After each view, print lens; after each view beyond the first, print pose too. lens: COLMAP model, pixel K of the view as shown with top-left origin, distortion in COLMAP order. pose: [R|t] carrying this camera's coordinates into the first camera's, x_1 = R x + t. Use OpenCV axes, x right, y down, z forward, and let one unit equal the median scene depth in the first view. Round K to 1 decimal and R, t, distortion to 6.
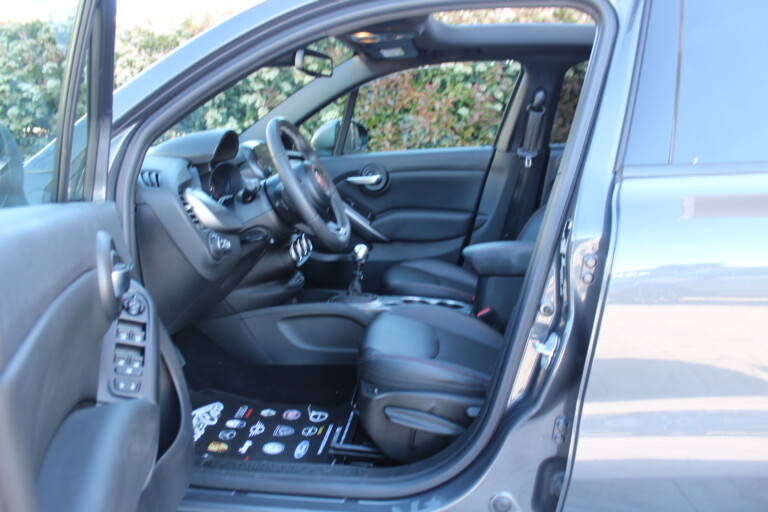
lens RADIAL K [[644.4, 0, 384.0], [0, 644.4, 256.0], [0, 0, 1]] dist [-0.144601, 0.135995]
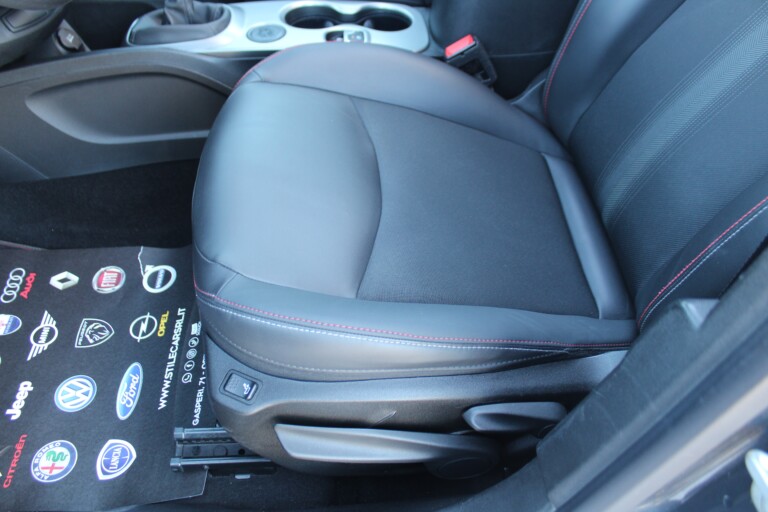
lens RADIAL K [[644.4, 0, 384.0], [0, 644.4, 256.0], [0, 0, 1]] dist [-0.144601, 0.135995]
pose [[0.986990, -0.131144, 0.093021, 0.038363], [0.051778, 0.806974, 0.588313, -0.068555], [-0.152219, -0.575842, 0.803265, 0.575471]]
